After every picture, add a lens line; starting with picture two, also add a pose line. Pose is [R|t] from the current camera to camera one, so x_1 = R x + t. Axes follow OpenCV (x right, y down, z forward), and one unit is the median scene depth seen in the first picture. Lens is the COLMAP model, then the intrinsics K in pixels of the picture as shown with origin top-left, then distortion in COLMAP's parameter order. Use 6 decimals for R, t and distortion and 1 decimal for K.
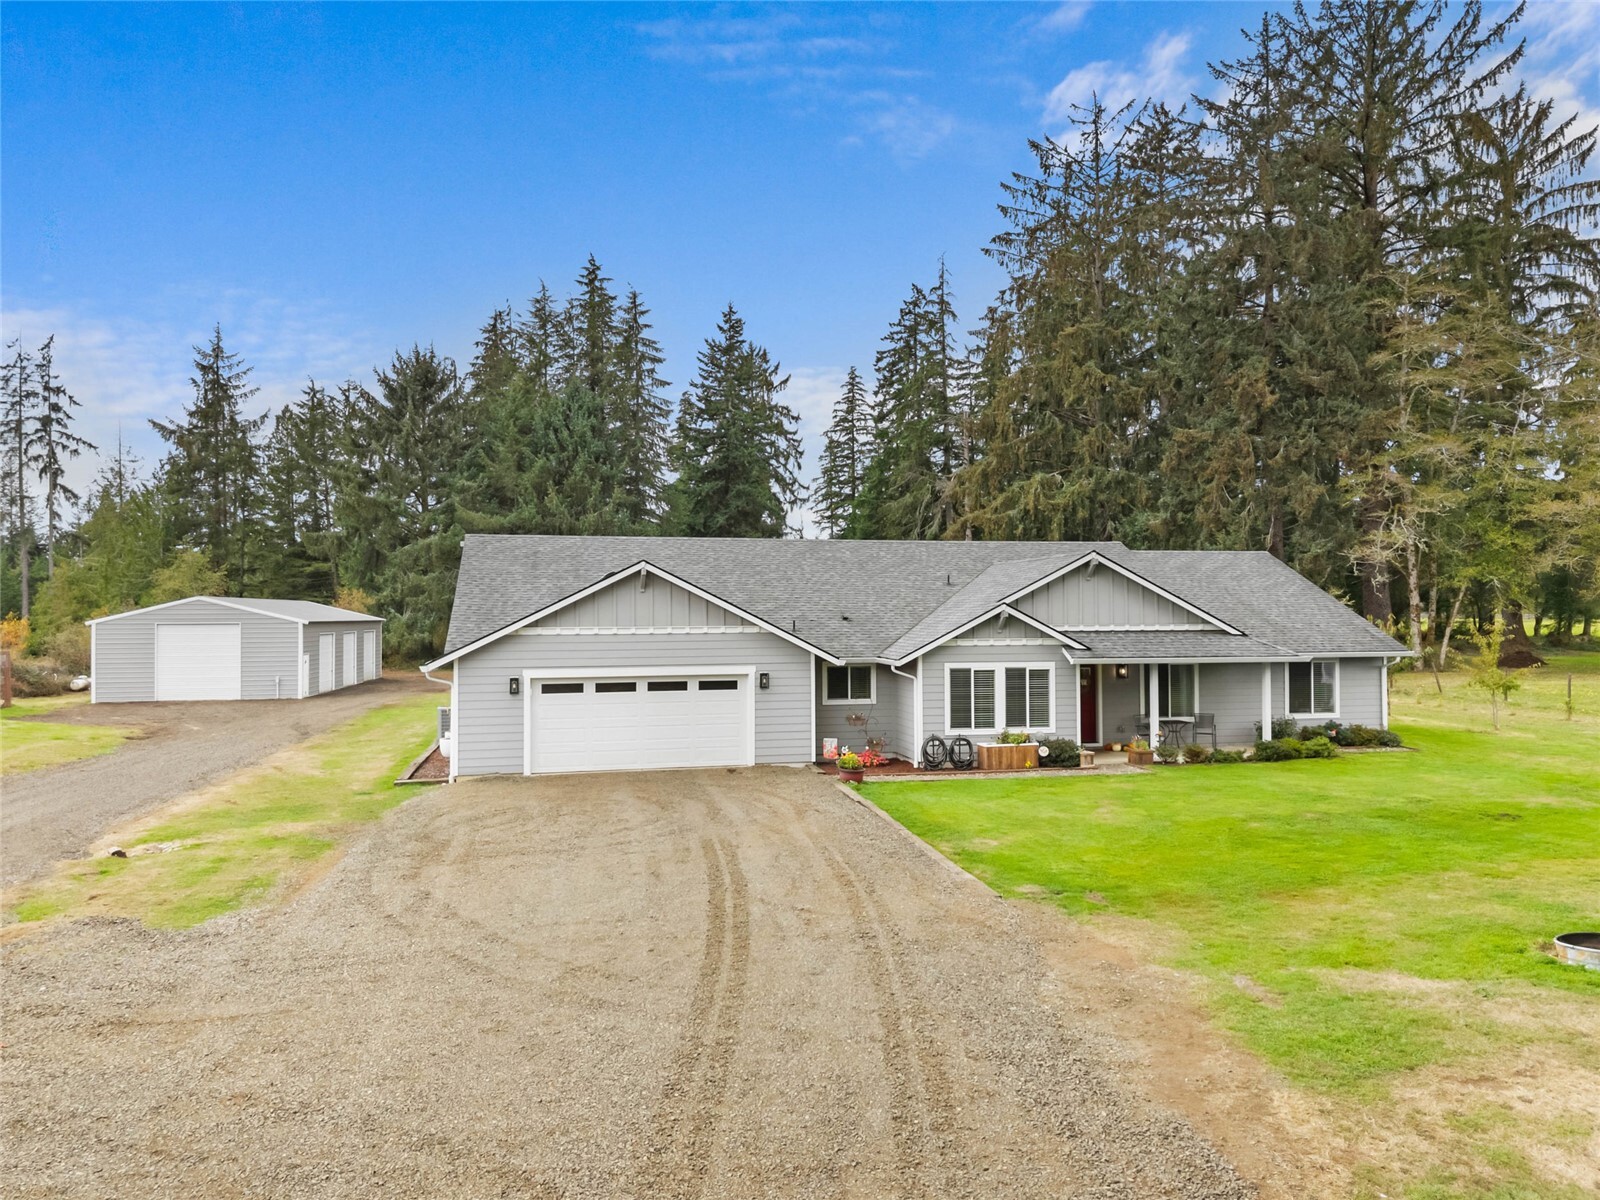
lens RADIAL K [[1100.1, 0, 800.0], [0, 1100.1, 600.0], [0, 0, 1]] dist [-0.001014, -0.000284]
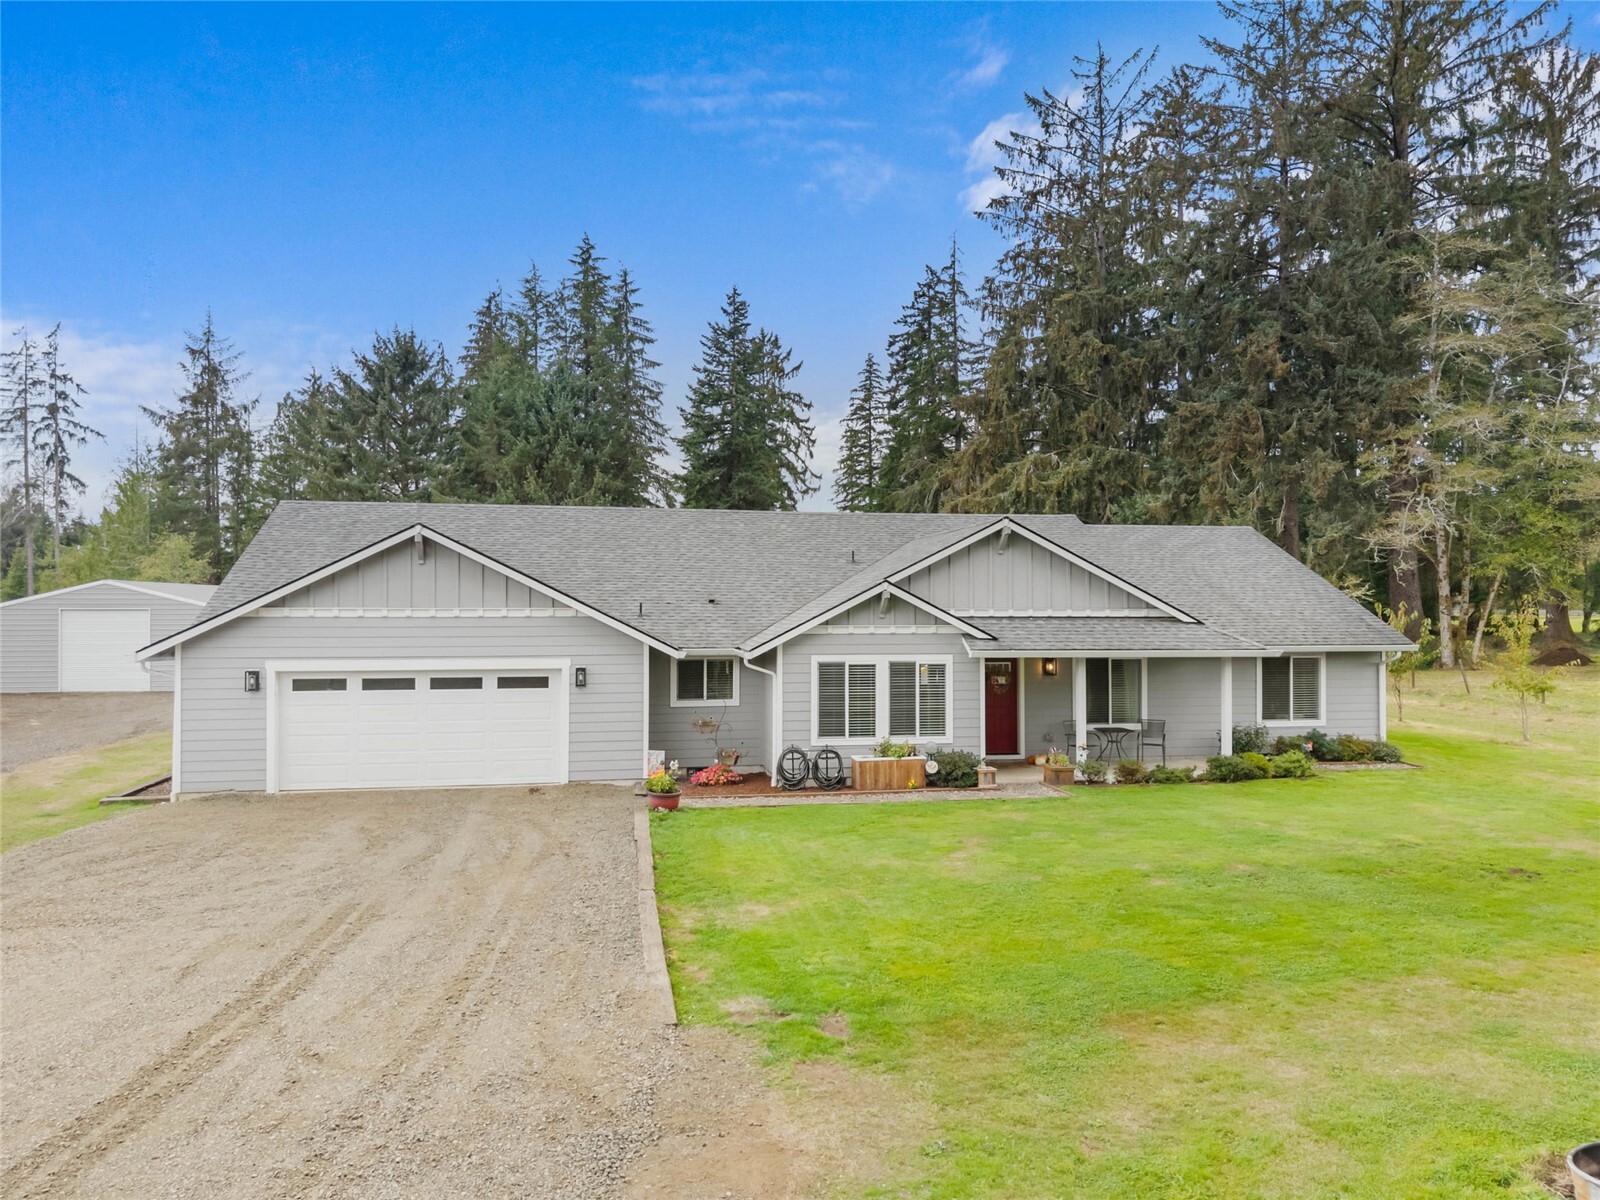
lens RADIAL K [[1085.4, 0, 800.0], [0, 1085.4, 600.0], [0, 0, 1]] dist [0.000904, -0.002135]
pose [[0.999268, 0.004067, -0.038027, 0.056982], [-0.003866, 0.999978, 0.005378, 0.004754], [0.038048, -0.005227, 0.999262, 0.078710]]
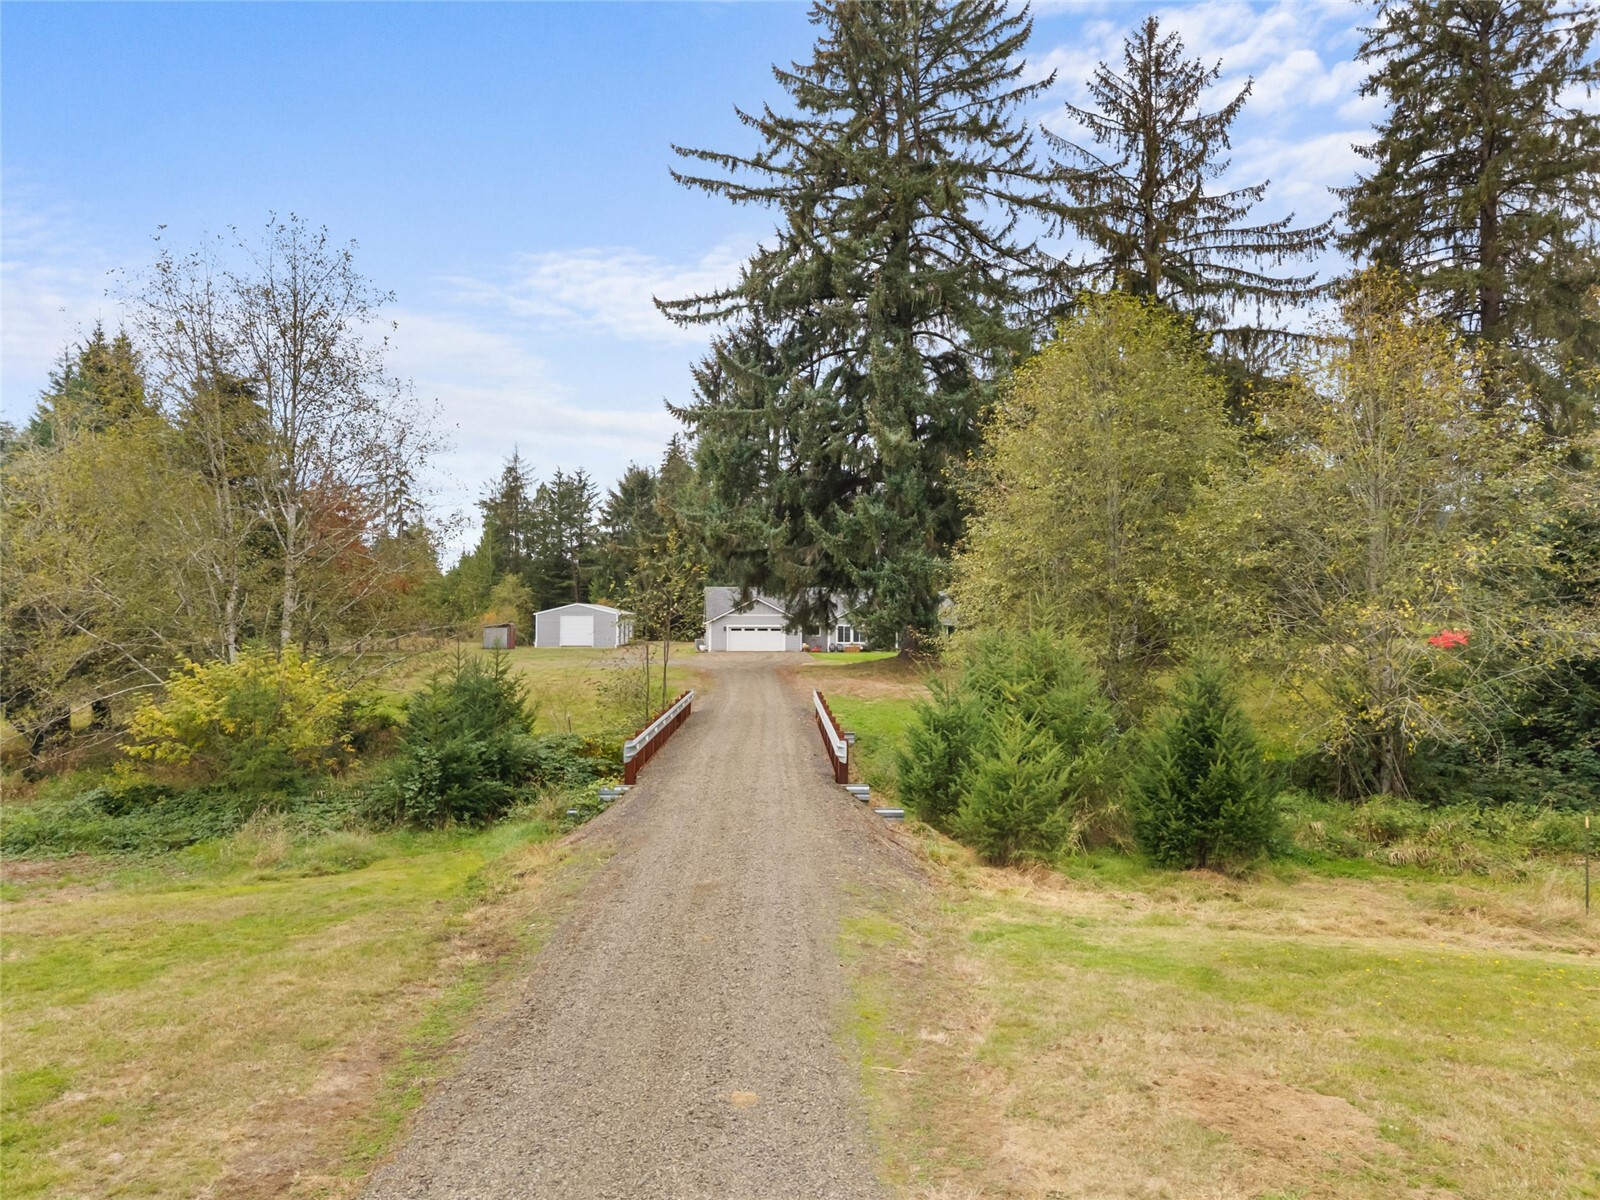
lens RADIAL K [[1071.1, 0, 800.0], [0, 1071.1, 600.0], [0, 0, 1]] dist [0.045322, -0.027156]
pose [[0.994157, 0.005272, -0.107816, 0.150703], [-0.005458, 0.999984, -0.001431, -0.007870], [0.107807, 0.002012, 0.994170, -0.999024]]
